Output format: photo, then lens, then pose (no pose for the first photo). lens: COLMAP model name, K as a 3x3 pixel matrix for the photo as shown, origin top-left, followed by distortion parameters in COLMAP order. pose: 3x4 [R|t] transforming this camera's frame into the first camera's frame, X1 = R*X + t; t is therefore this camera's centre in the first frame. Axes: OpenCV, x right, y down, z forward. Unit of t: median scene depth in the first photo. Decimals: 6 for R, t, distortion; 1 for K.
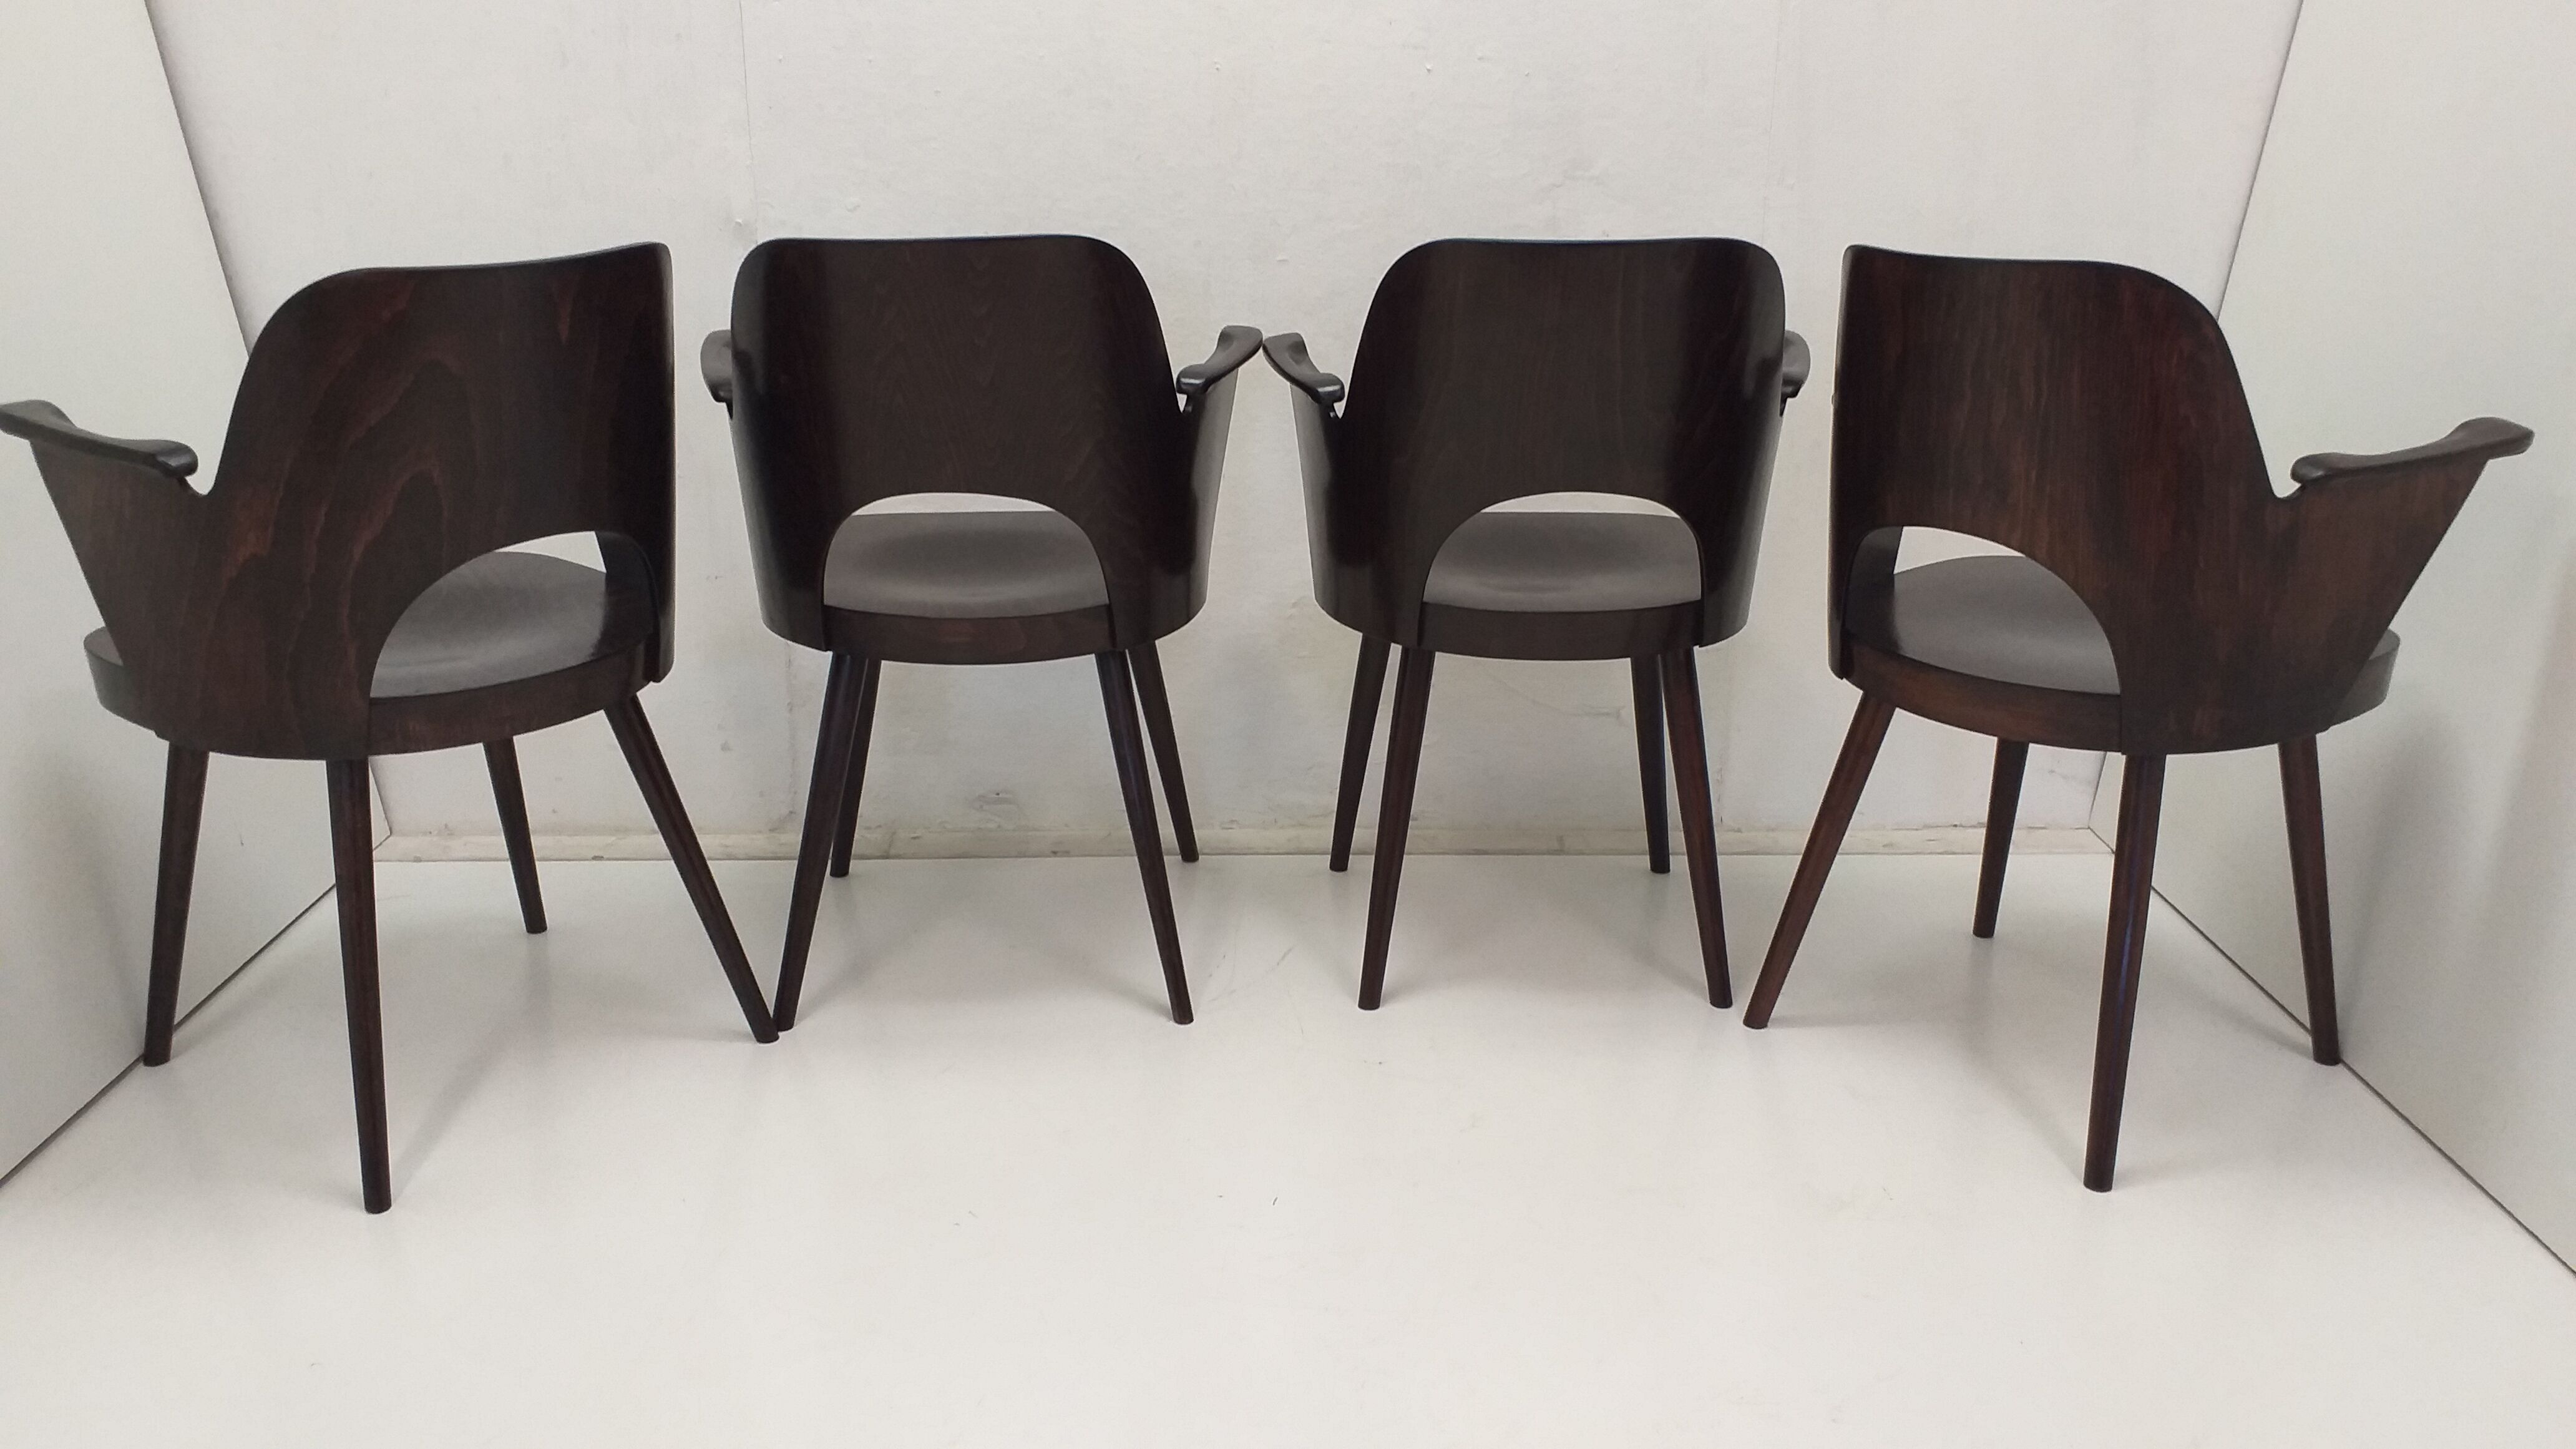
lens RADIAL K [[2068.8, 0, 1330.7], [0, 2068.8, 716.0], [0, 0, 1]] dist [0.130822, 0.001550]
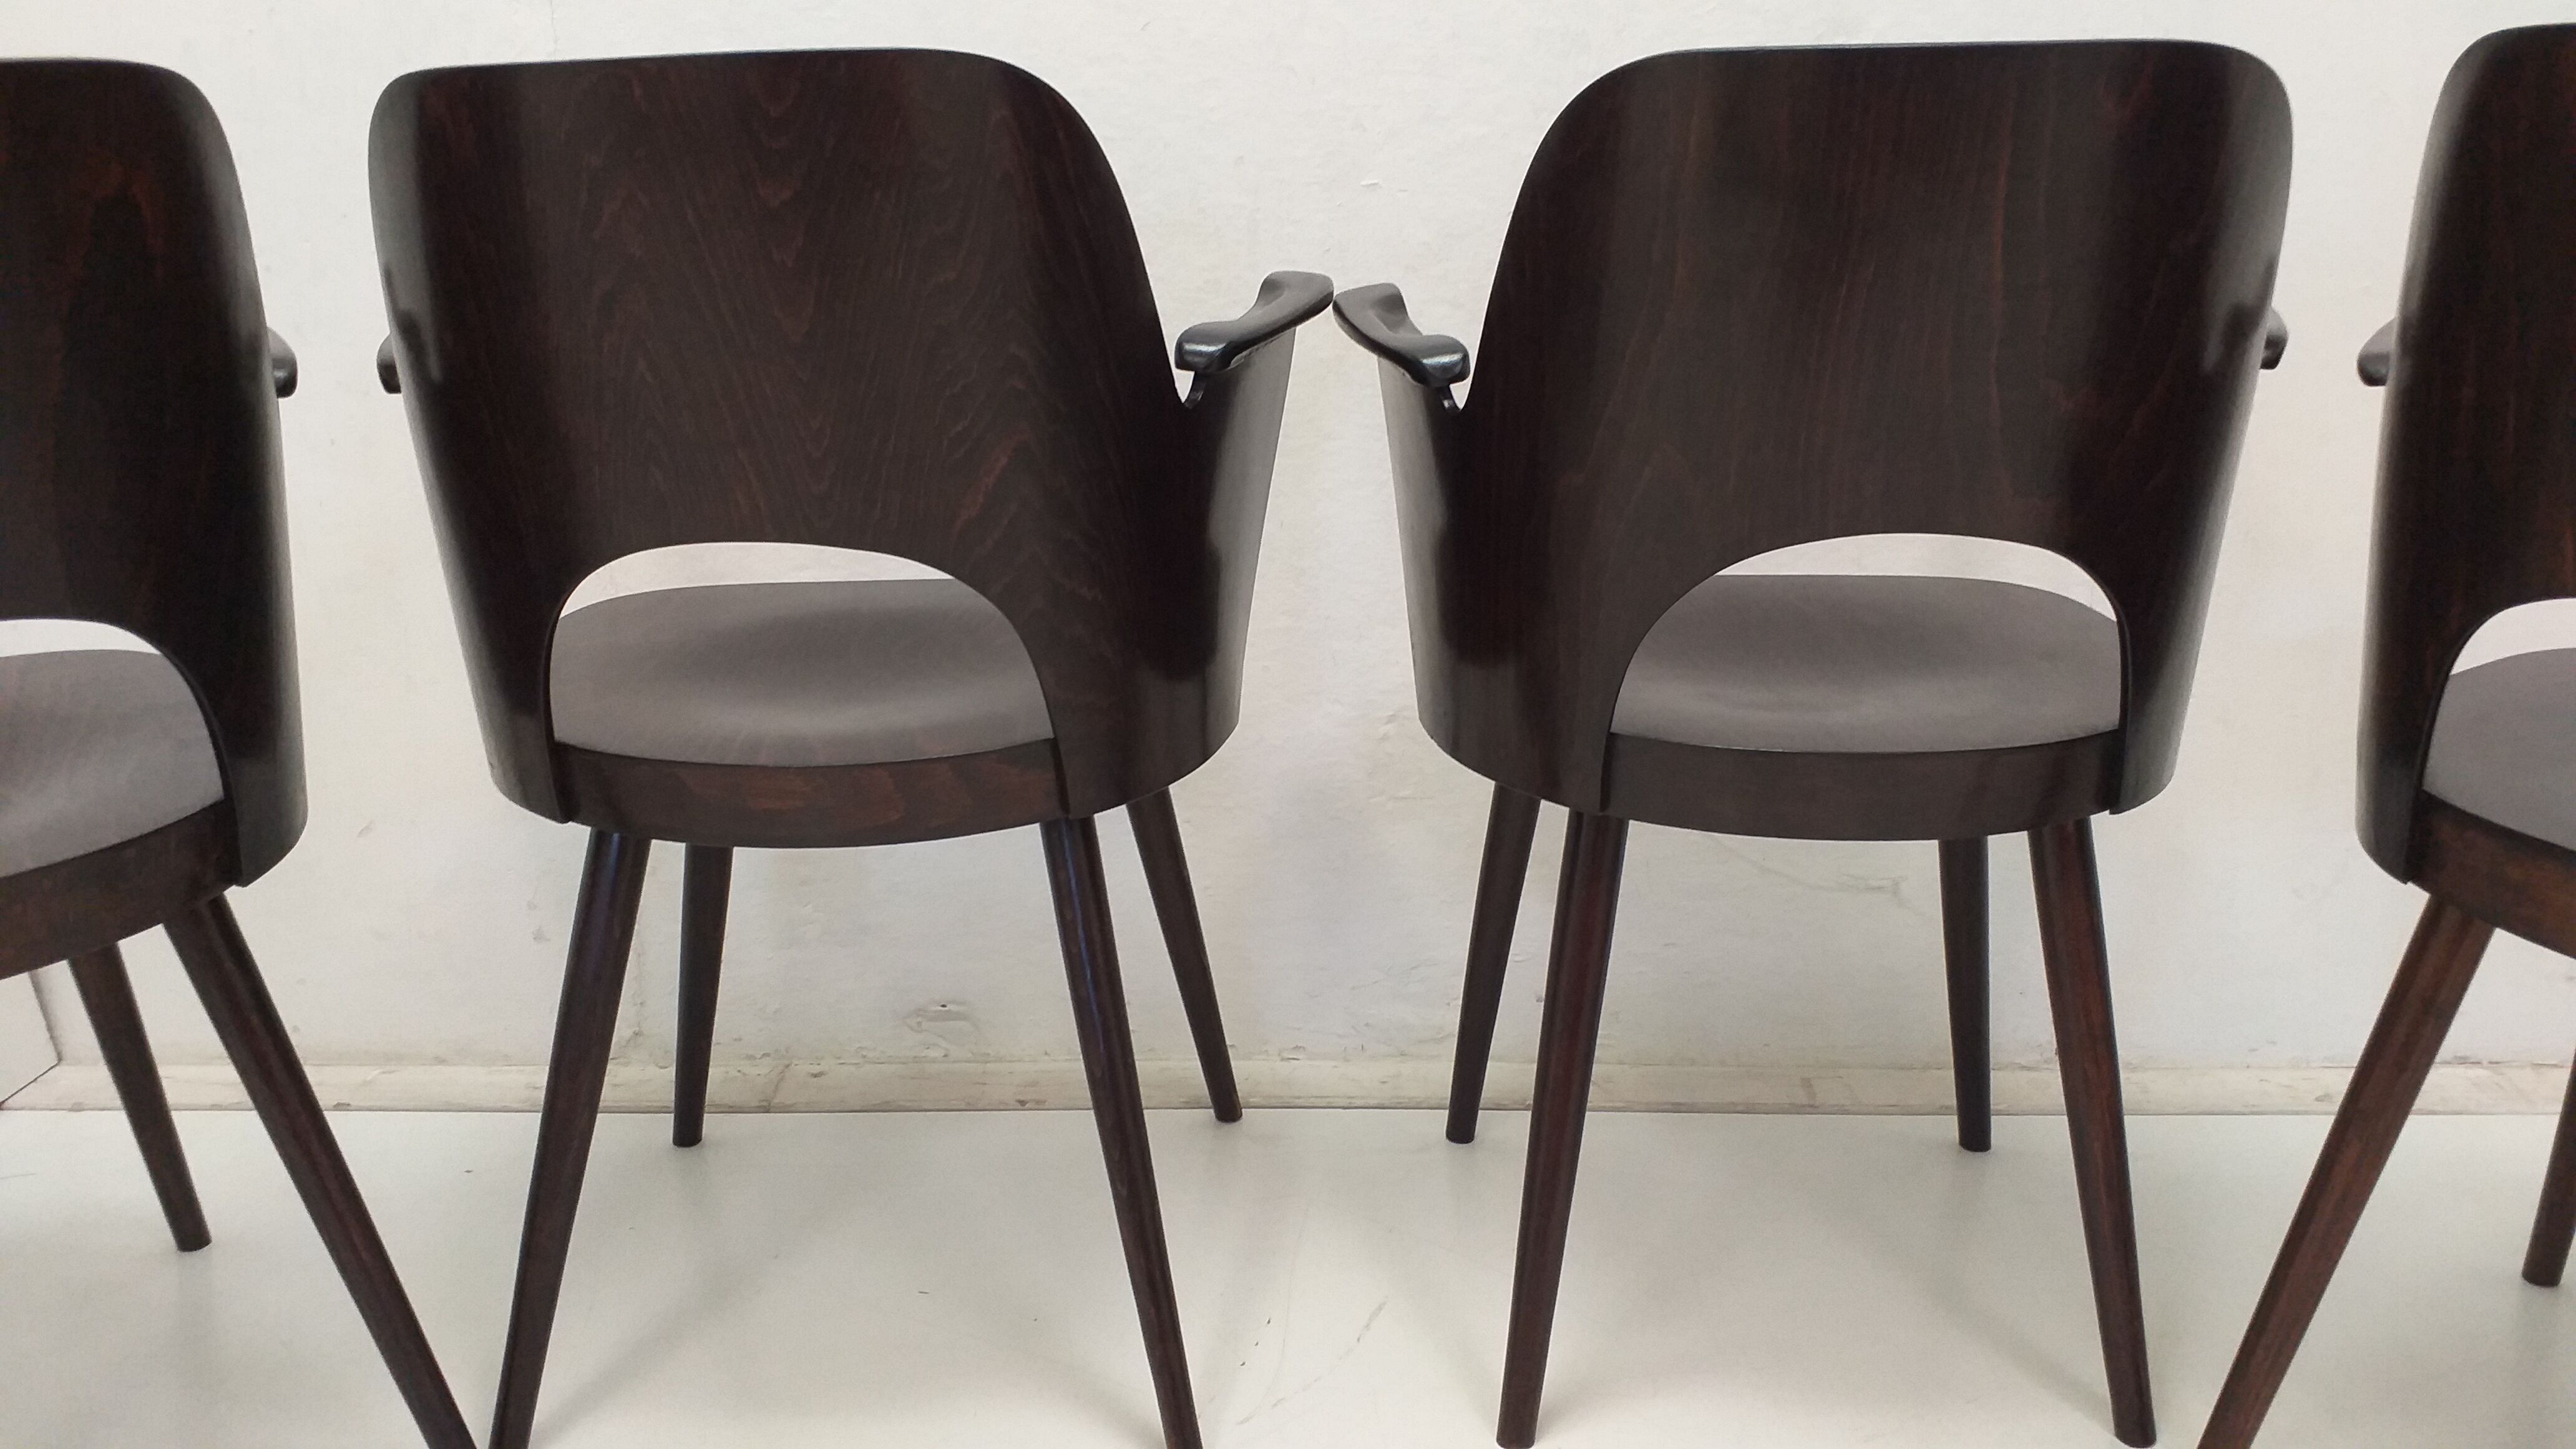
lens RADIAL K [[2068.8, 0, 1330.7], [0, 2068.8, 716.0], [0, 0, 1]] dist [0.130822, 0.001550]
pose [[0.998318, -0.000988, -0.057974, 0.001585], [-0.001071, 0.999370, -0.035479, -0.037568], [0.057972, 0.035481, 0.997687, 0.409471]]
